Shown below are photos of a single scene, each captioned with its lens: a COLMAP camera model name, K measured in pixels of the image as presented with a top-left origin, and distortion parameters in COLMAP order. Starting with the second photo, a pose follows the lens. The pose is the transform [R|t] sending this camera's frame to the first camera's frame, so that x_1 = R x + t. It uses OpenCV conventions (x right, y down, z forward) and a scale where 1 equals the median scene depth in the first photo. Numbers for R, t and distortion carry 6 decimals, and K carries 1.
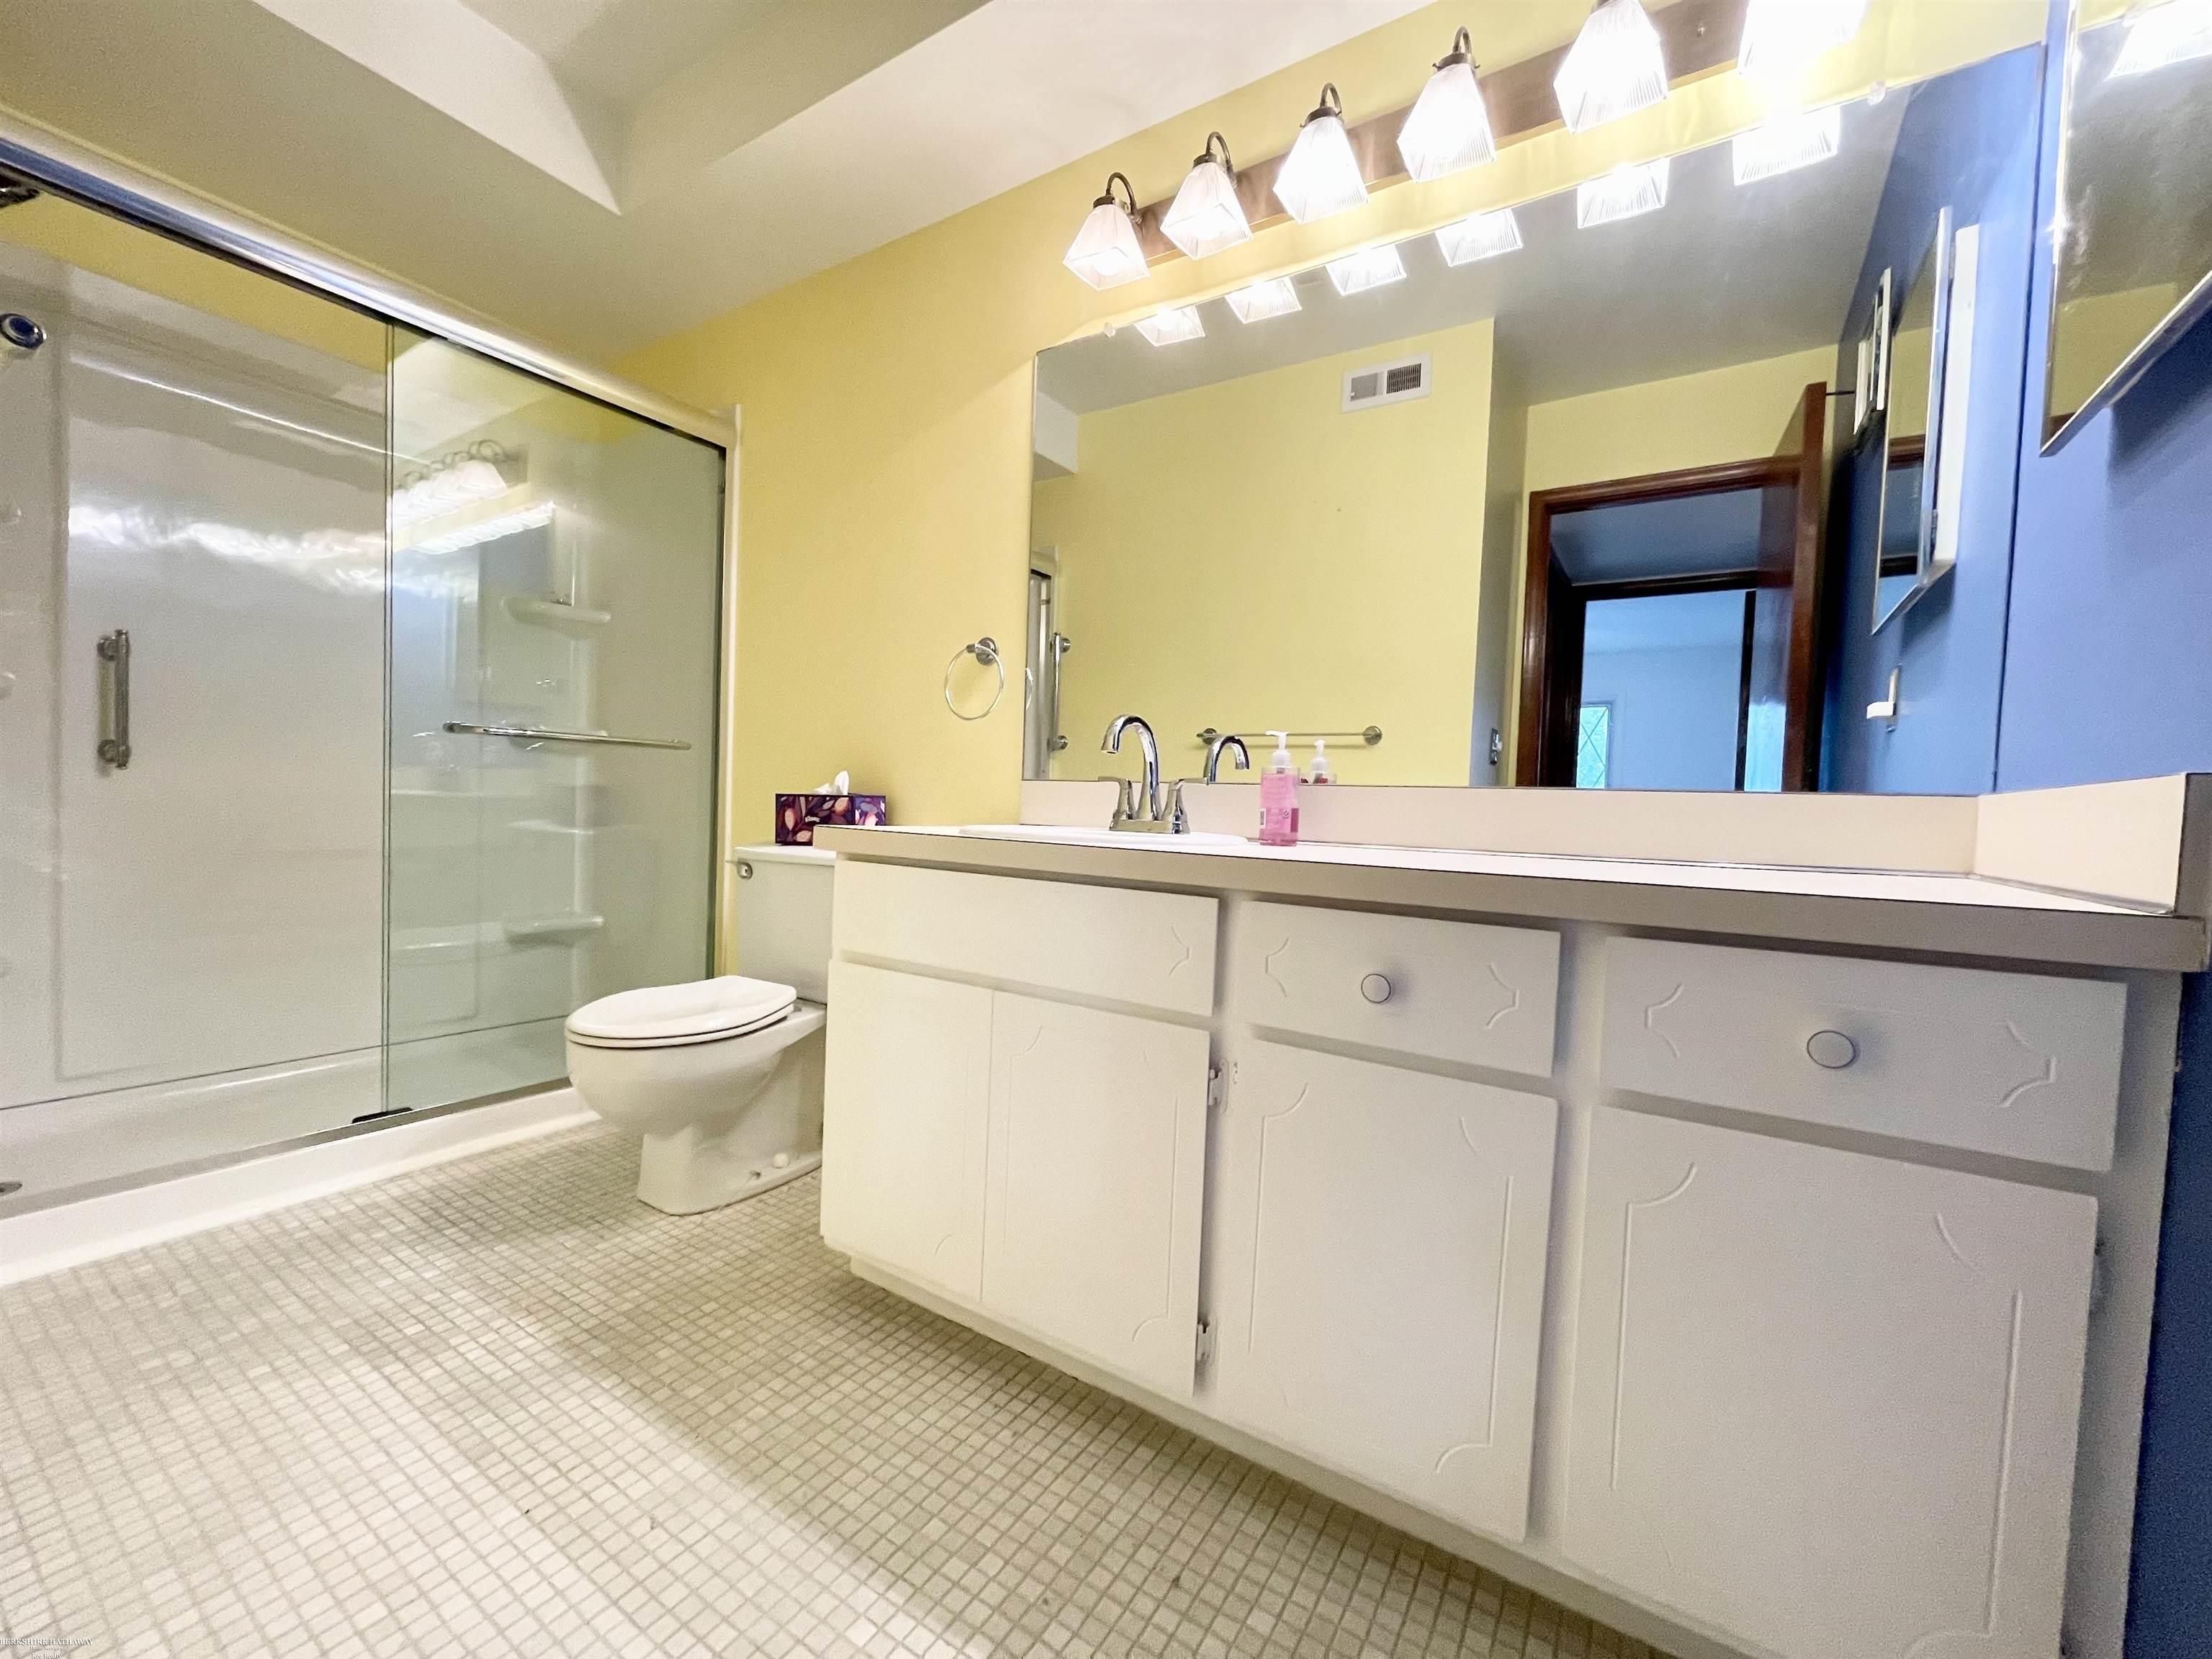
lens RADIAL K [[890.8, 0, 1097.5], [0, 890.8, 839.4], [0, 0, 1]] dist [-0.003054, 0.003955]
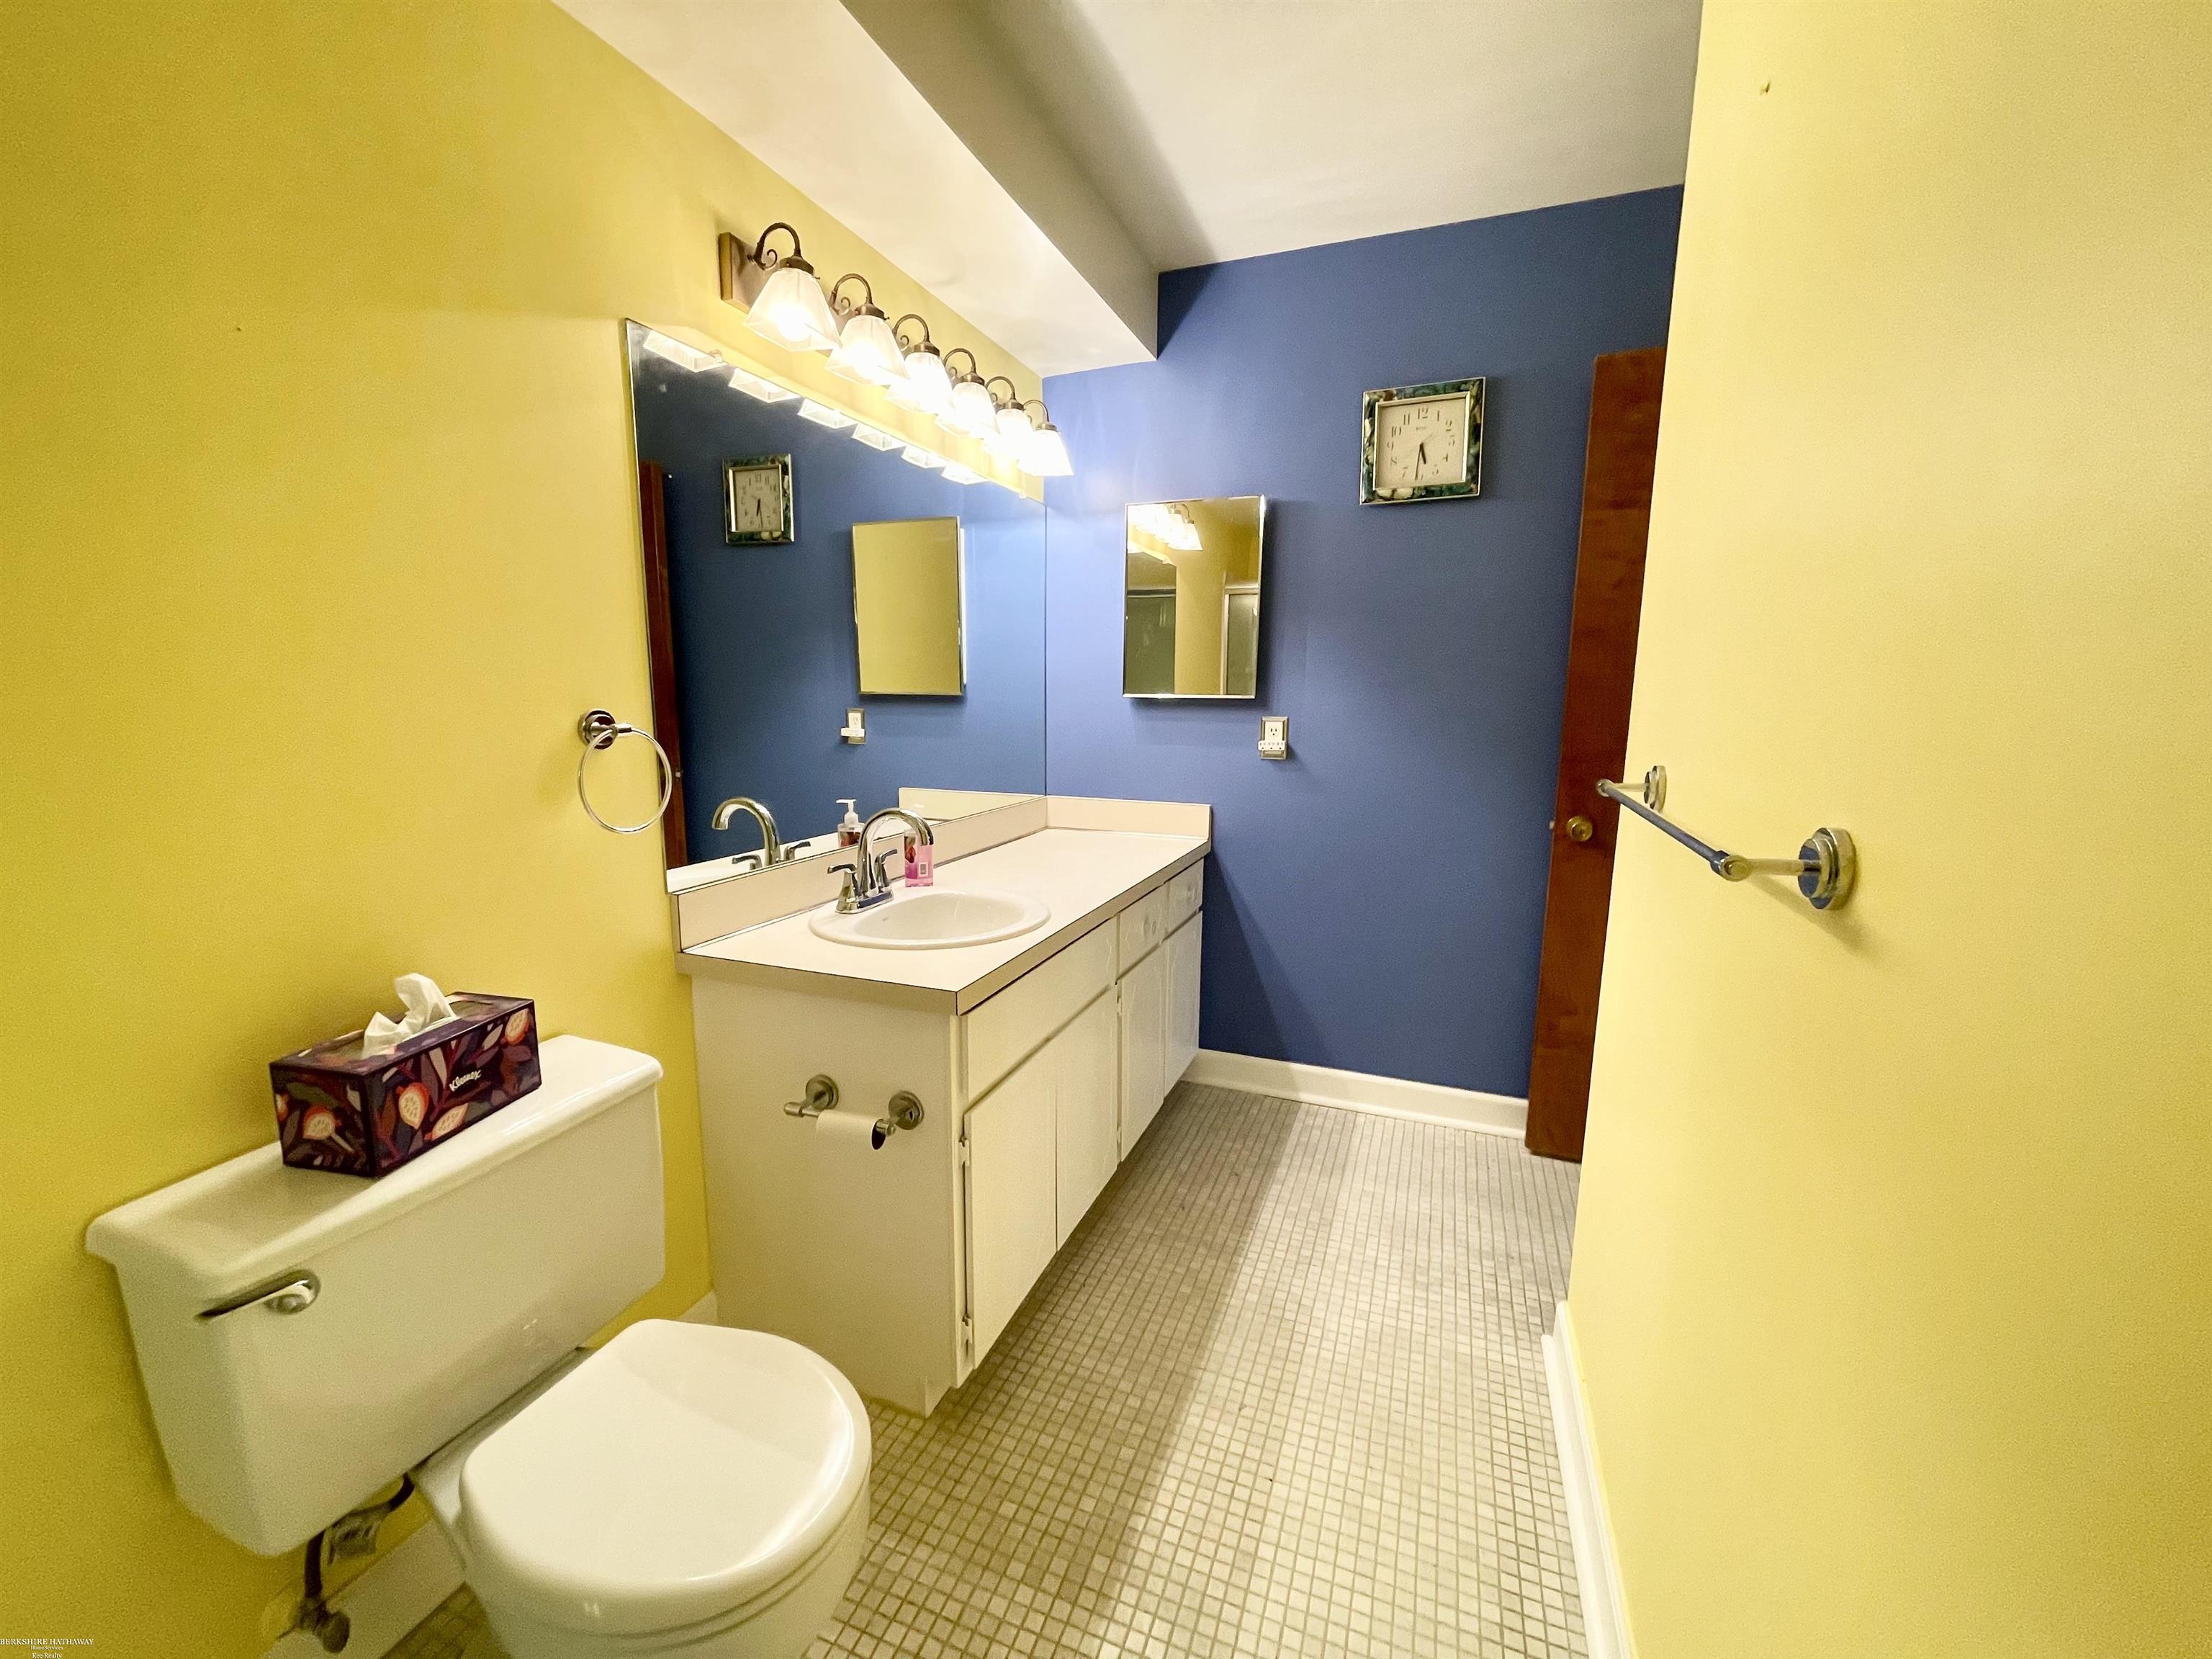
lens RADIAL K [[890.8, 0, 1097.5], [0, 890.8, 839.4], [0, 0, 1]] dist [-0.003054, 0.003955]
pose [[-0.204240, -0.201016, 0.958060, -1.356194], [0.013815, 0.978000, 0.208145, -0.409667], [-0.978823, 0.055747, -0.196970, 1.172890]]
